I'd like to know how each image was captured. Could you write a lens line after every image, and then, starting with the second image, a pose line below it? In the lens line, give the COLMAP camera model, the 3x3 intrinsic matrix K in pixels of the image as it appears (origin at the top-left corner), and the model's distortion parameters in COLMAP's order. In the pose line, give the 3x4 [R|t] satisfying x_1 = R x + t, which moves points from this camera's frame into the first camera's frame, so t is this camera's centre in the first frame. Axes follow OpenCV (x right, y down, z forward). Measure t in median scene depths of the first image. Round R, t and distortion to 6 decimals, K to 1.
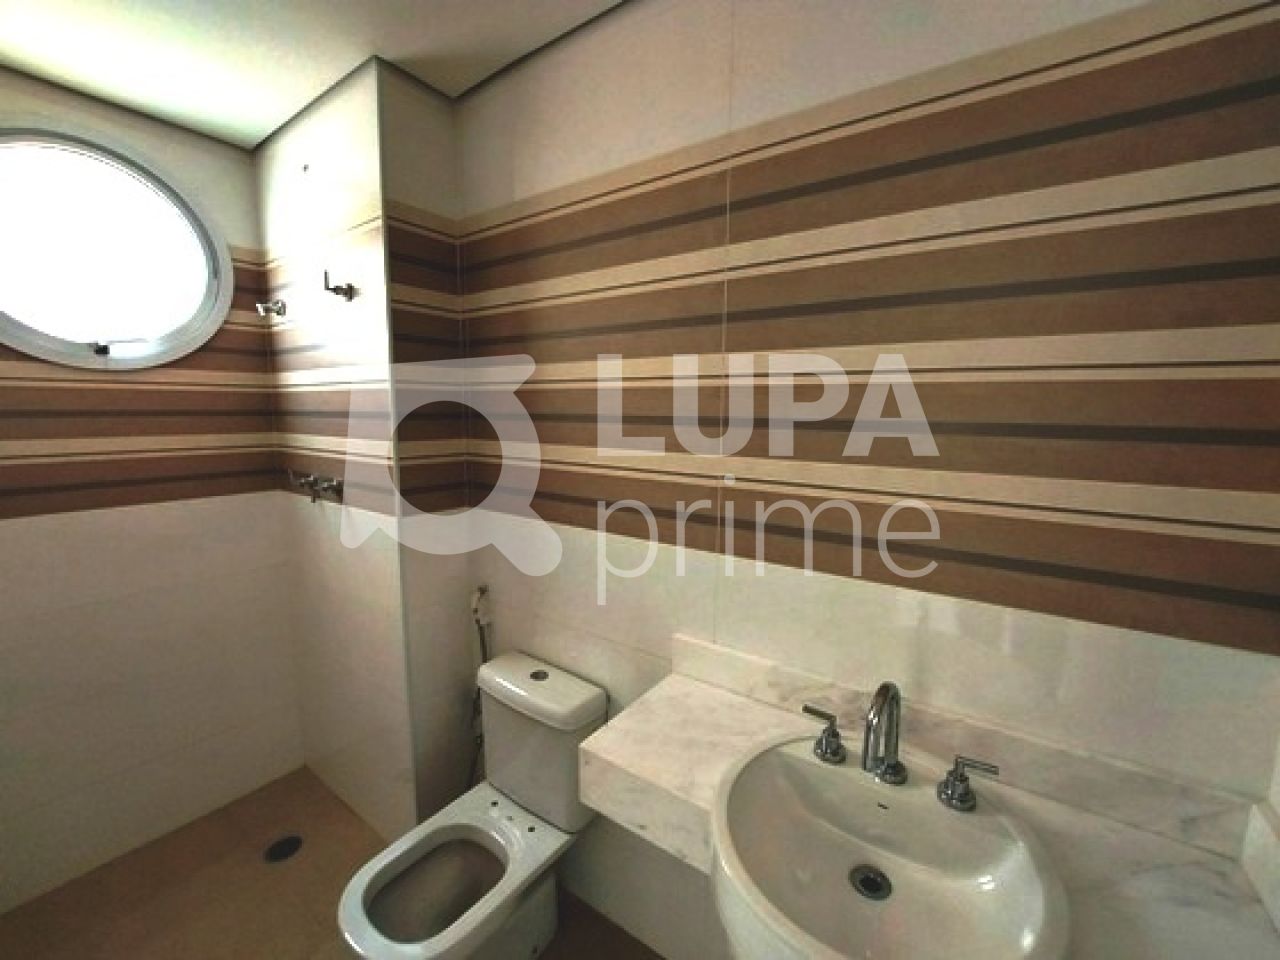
lens RADIAL K [[523.7, 0, 640.4], [0, 523.7, 474.6], [0, 0, 1]] dist [-0.011351, -0.000072]
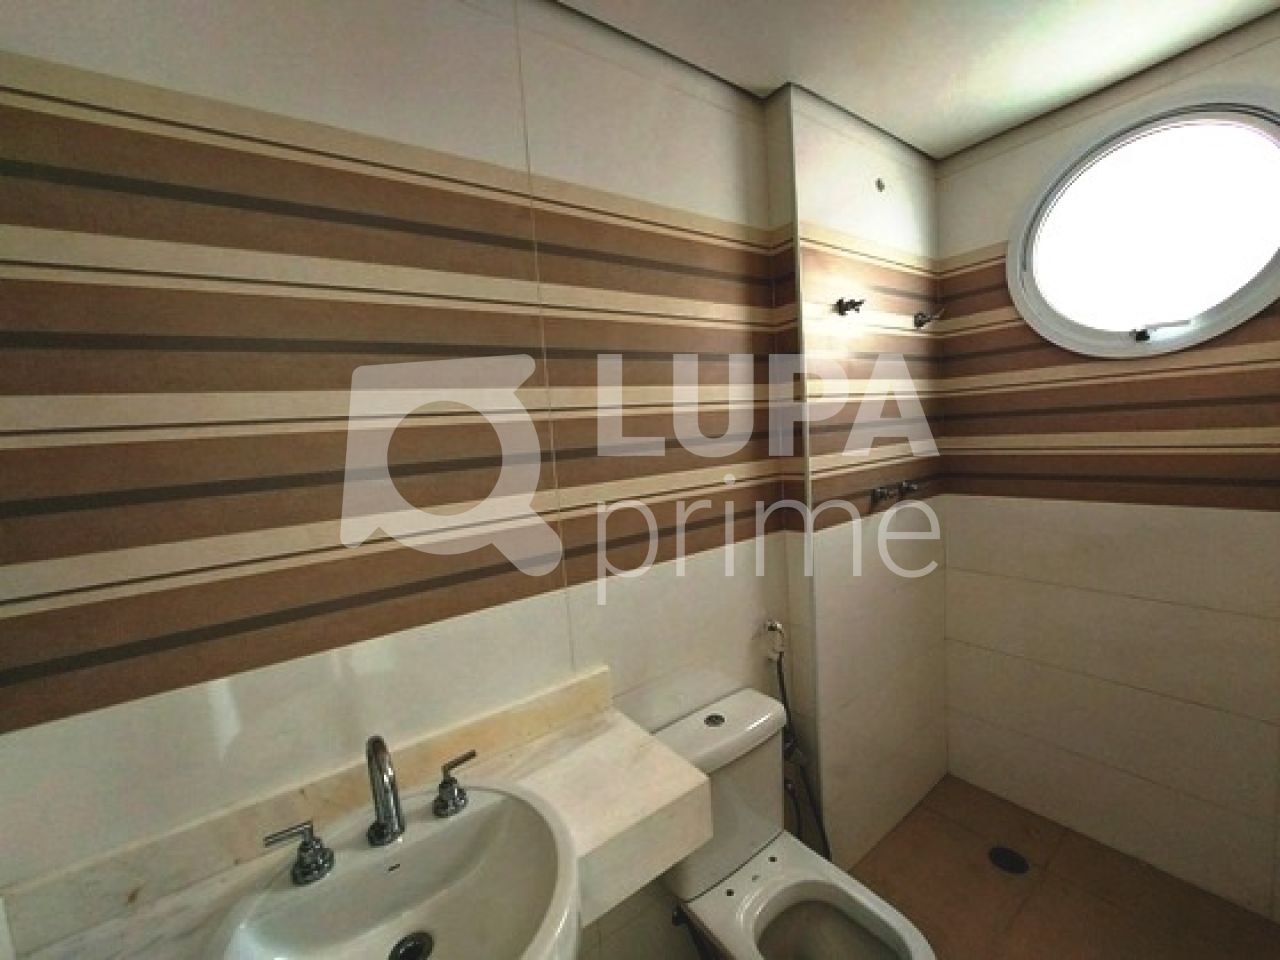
lens RADIAL K [[514.1, 0, 640.0], [0, 514.1, 480.0], [0, 0, 1]] dist [-0.000644, -0.000033]
pose [[0.334077, -0.117821, 0.935153, -0.796880], [0.199711, 0.978478, 0.051934, -0.080394], [-0.921145, 0.169410, 0.350417, 0.569748]]
